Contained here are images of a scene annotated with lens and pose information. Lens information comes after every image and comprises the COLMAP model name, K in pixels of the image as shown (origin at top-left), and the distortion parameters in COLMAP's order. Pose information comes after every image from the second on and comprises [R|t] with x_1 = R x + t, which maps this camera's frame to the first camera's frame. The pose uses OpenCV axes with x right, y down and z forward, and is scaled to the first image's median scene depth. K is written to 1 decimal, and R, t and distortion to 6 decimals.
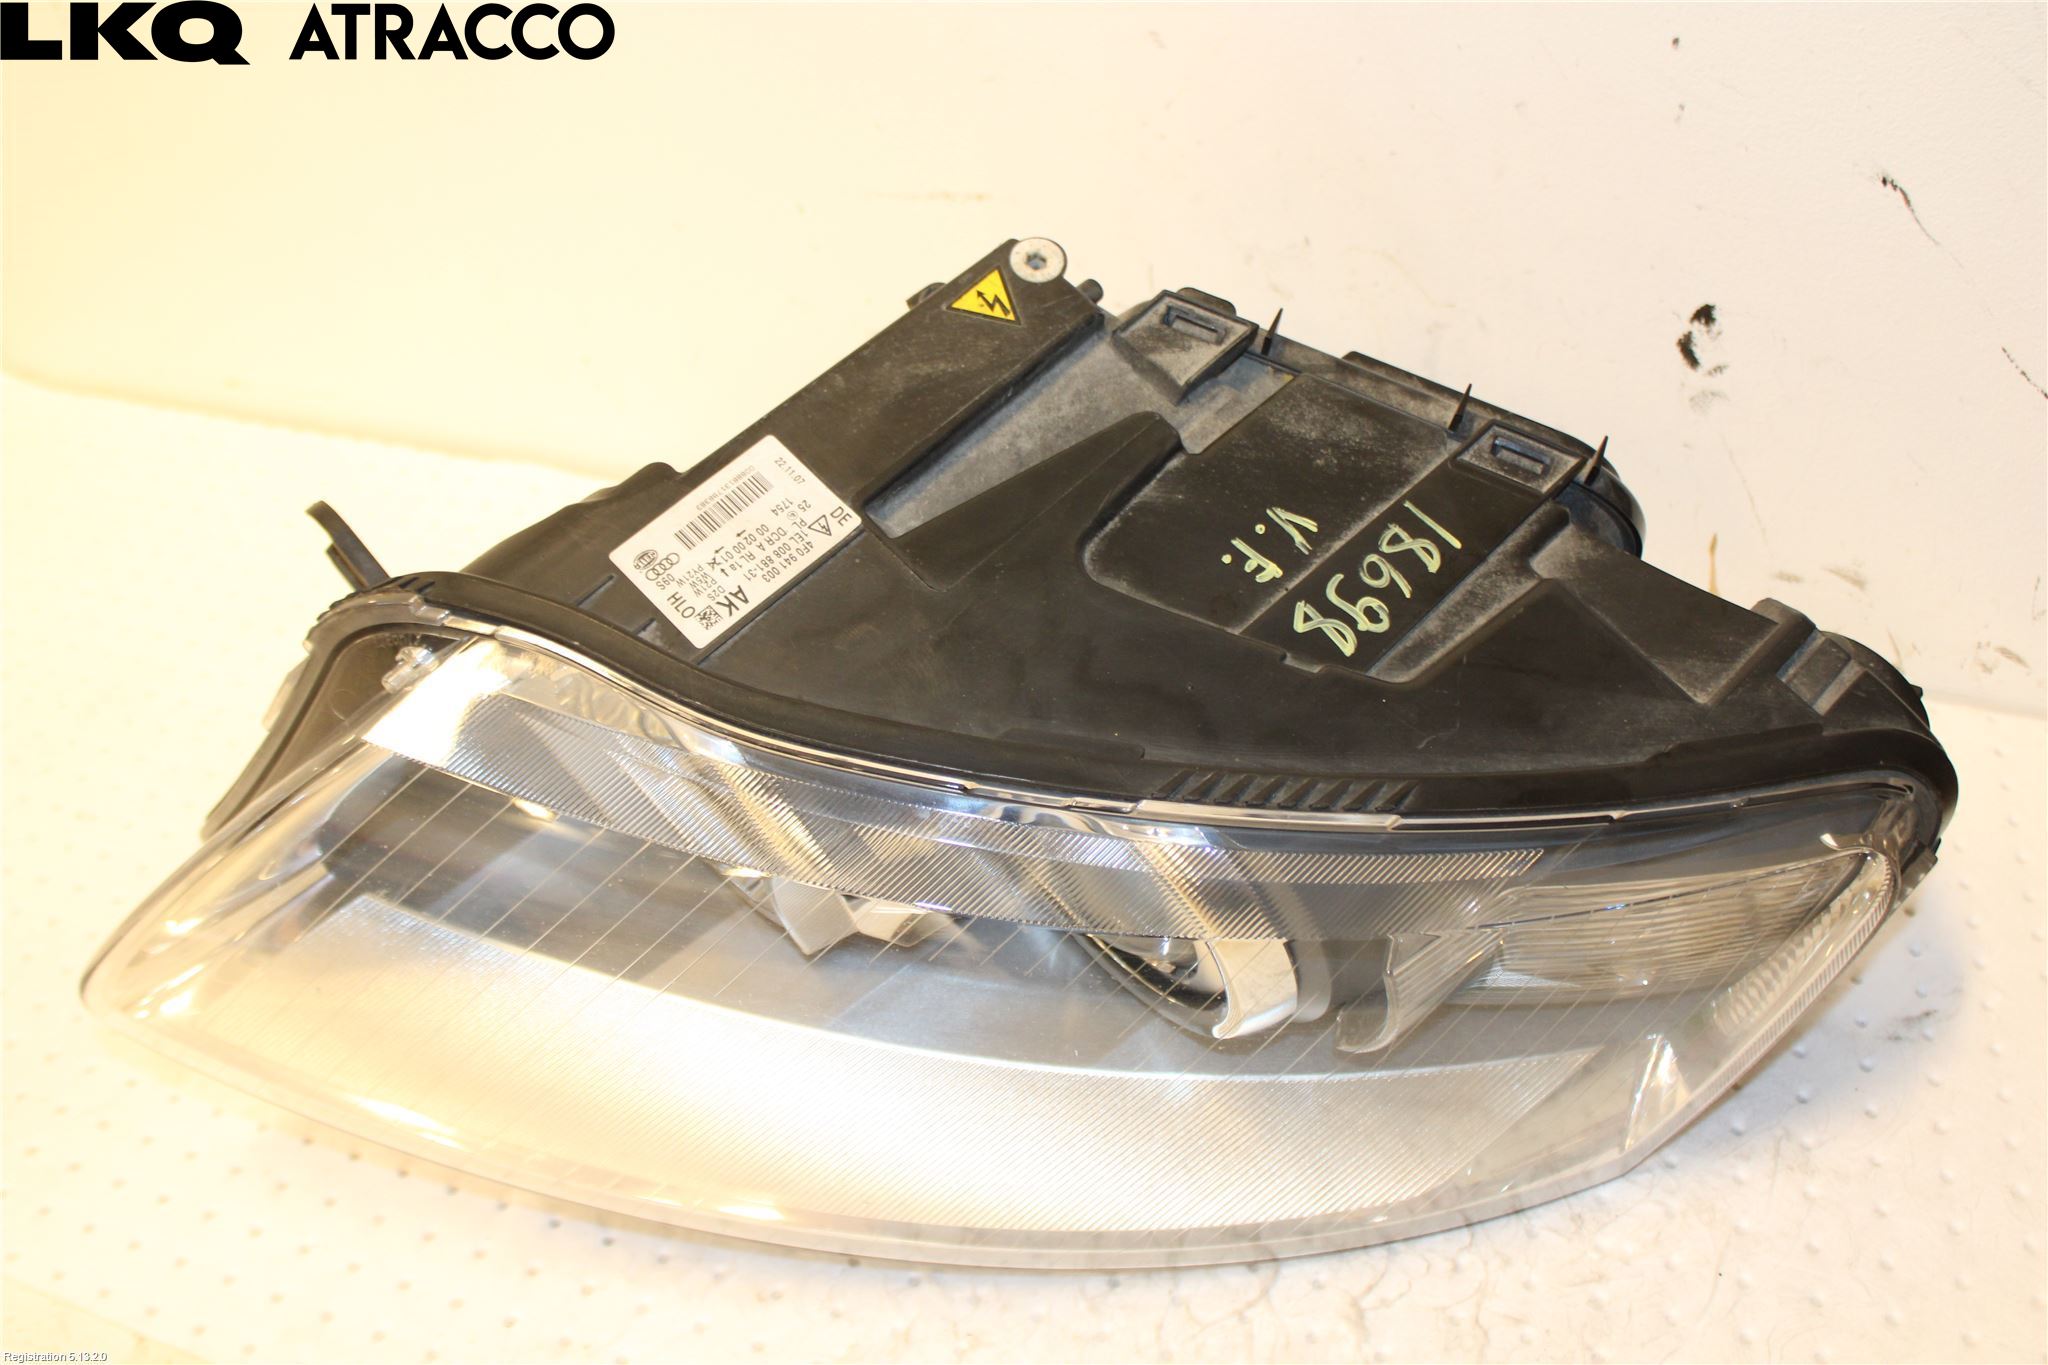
lens RADIAL K [[2217.1, 0, 1020.1], [0, 2217.1, 683.7], [0, 0, 1]] dist [-0.050915, 0.000000]
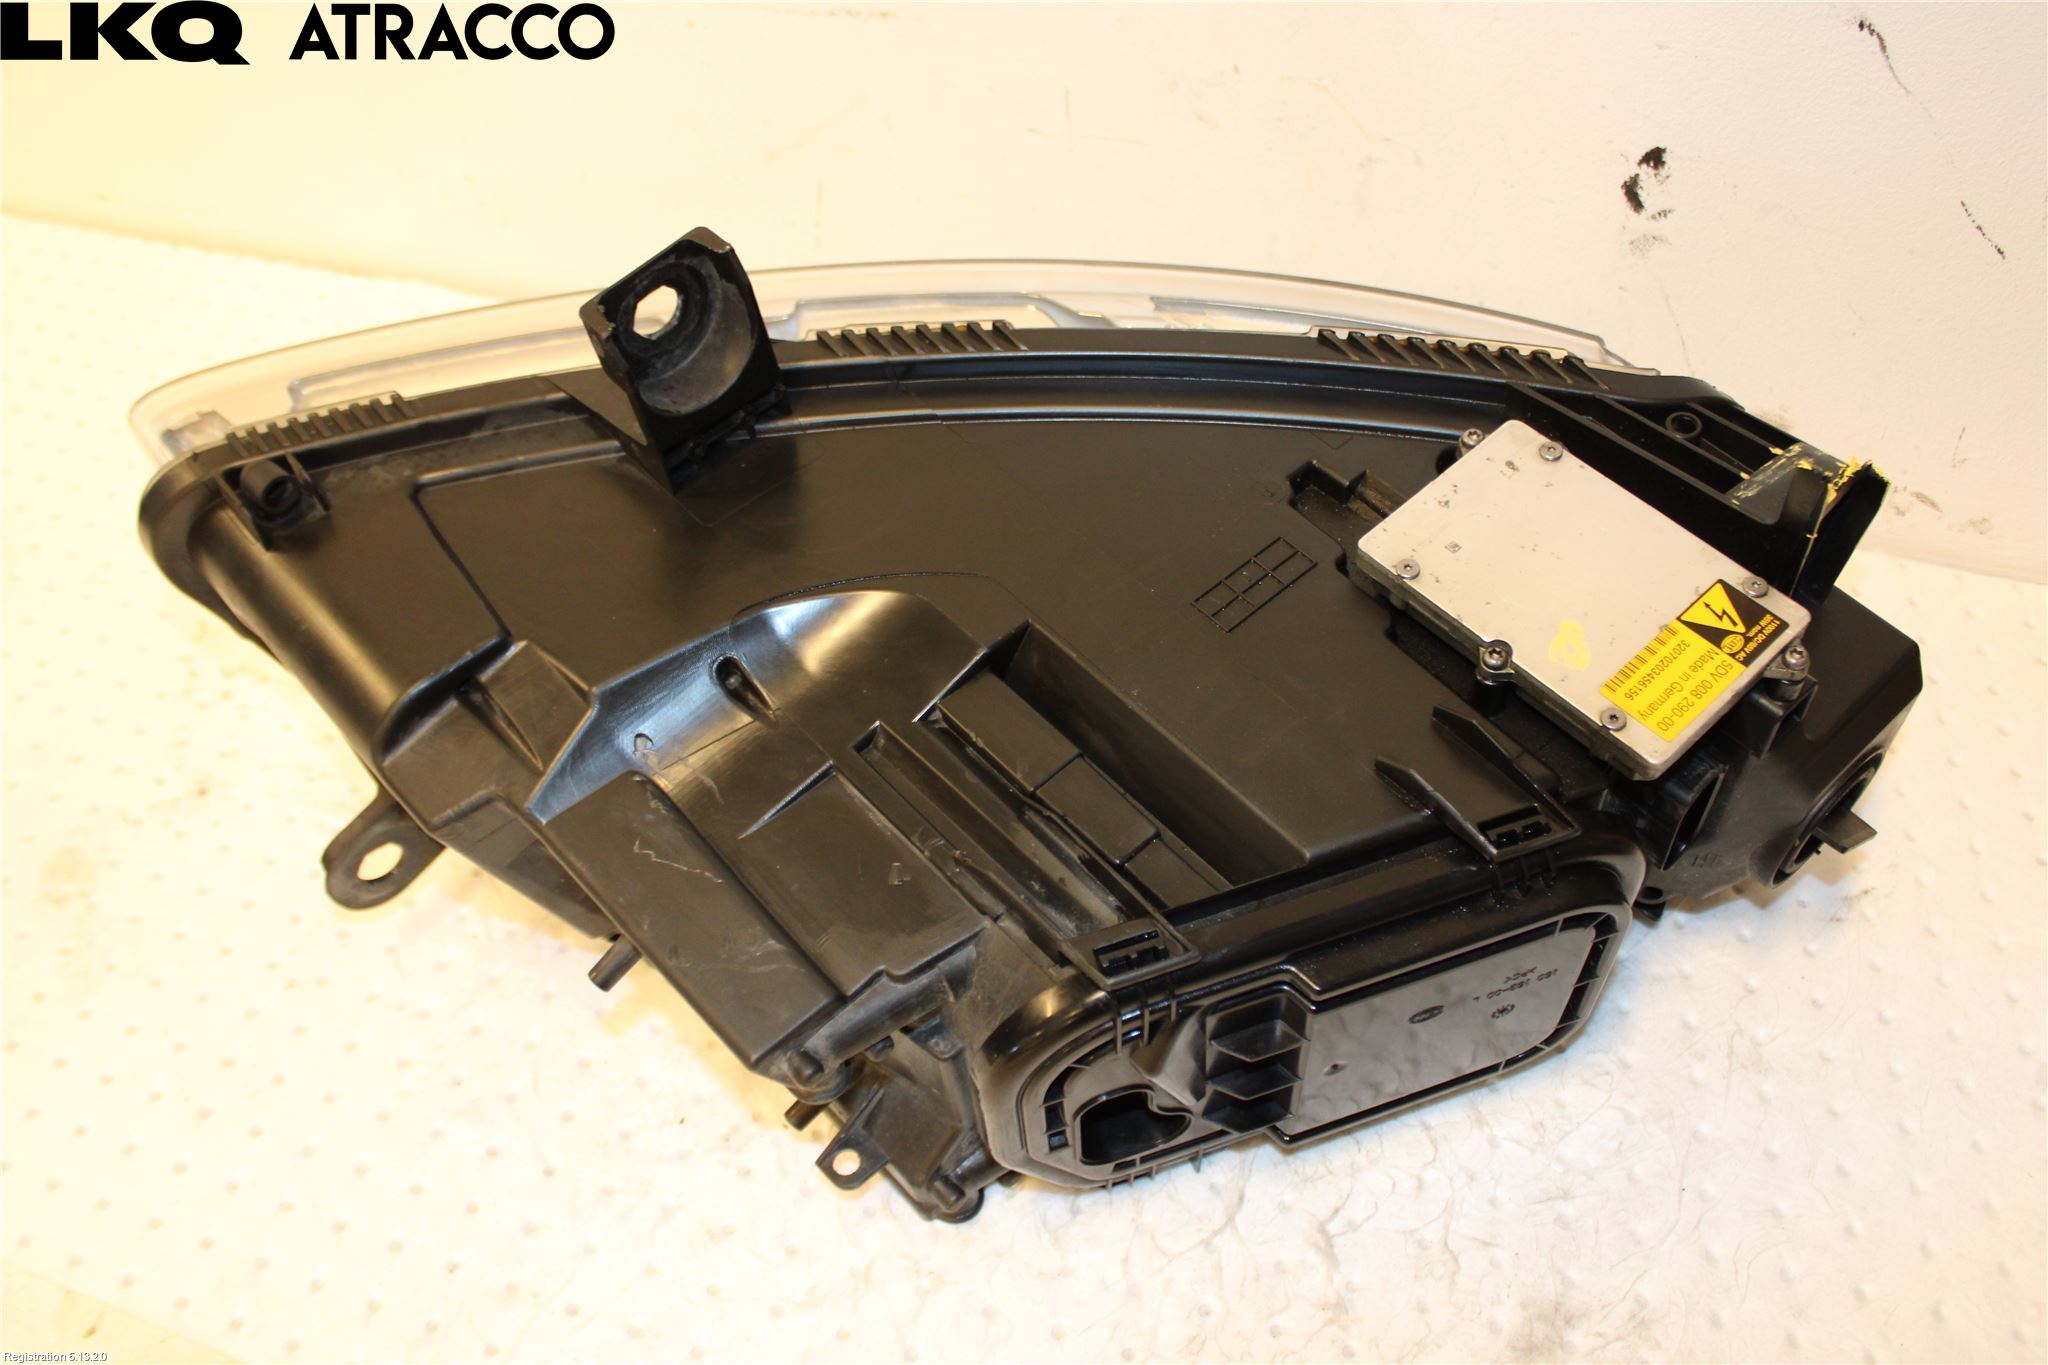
lens RADIAL K [[1873.2, 0, 1027.6], [0, 1873.2, 690.7], [0, 0, 1]] dist [-0.062712, 0.000000]
pose [[0.996407, -0.028118, 0.079886, -0.034580], [0.013451, 0.983846, 0.178511, -0.093202], [-0.083615, -0.176795, 0.980689, 0.206317]]
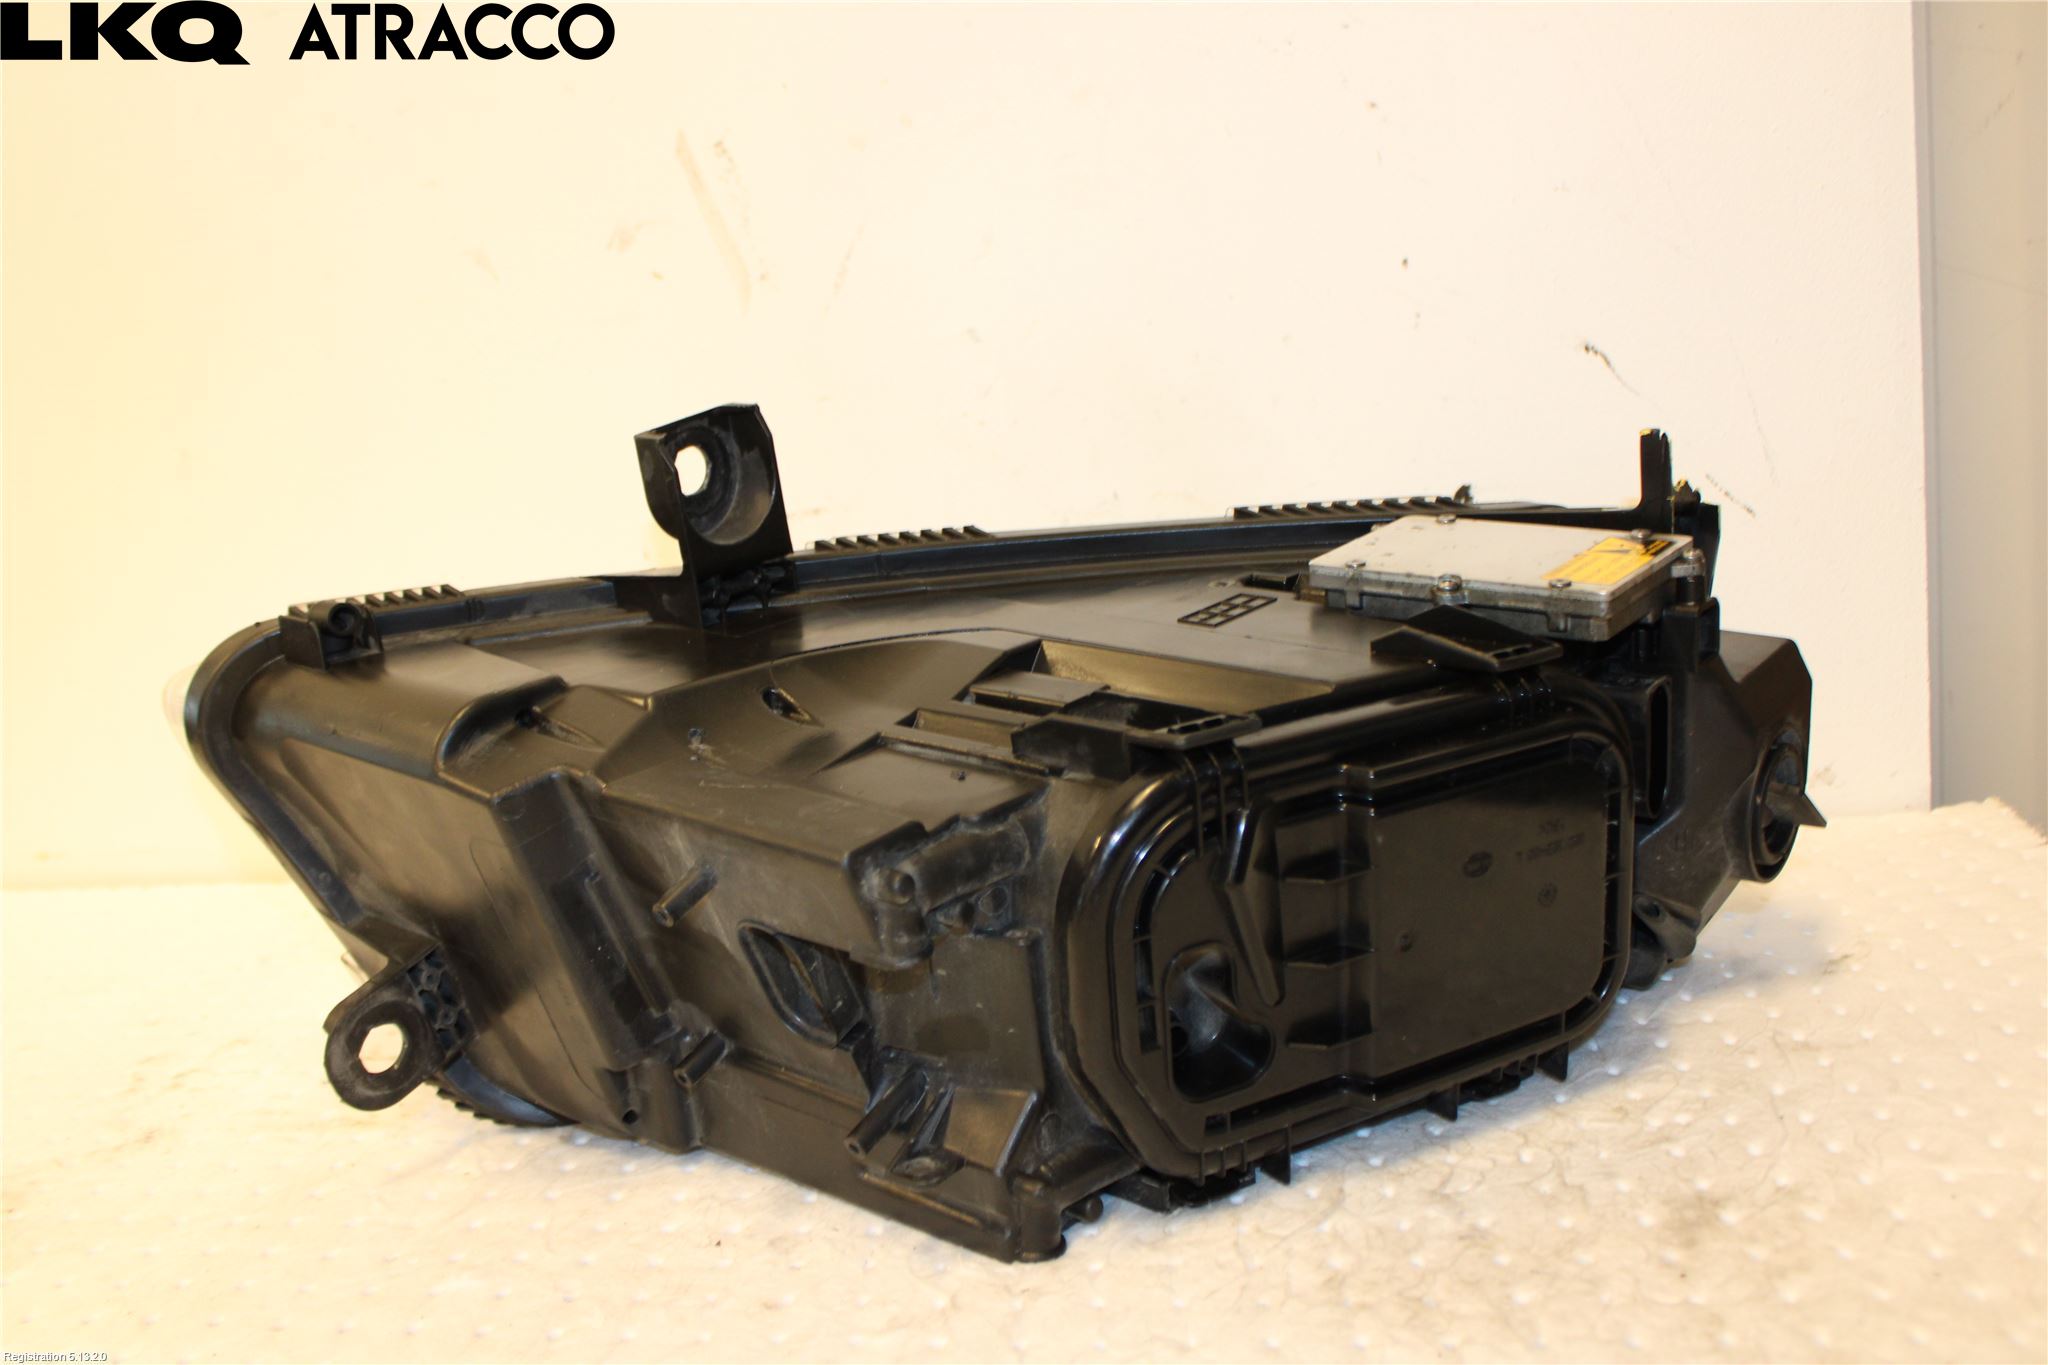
lens RADIAL K [[1873.2, 0, 1042.6], [0, 1873.2, 661.6], [0, 0, 1]] dist [-0.062712, 0.000000]
pose [[0.974186, -0.041619, 0.221877, -0.148580], [0.138694, 0.885829, -0.442799, 0.353029], [-0.178117, 0.462141, 0.868735, 0.221173]]
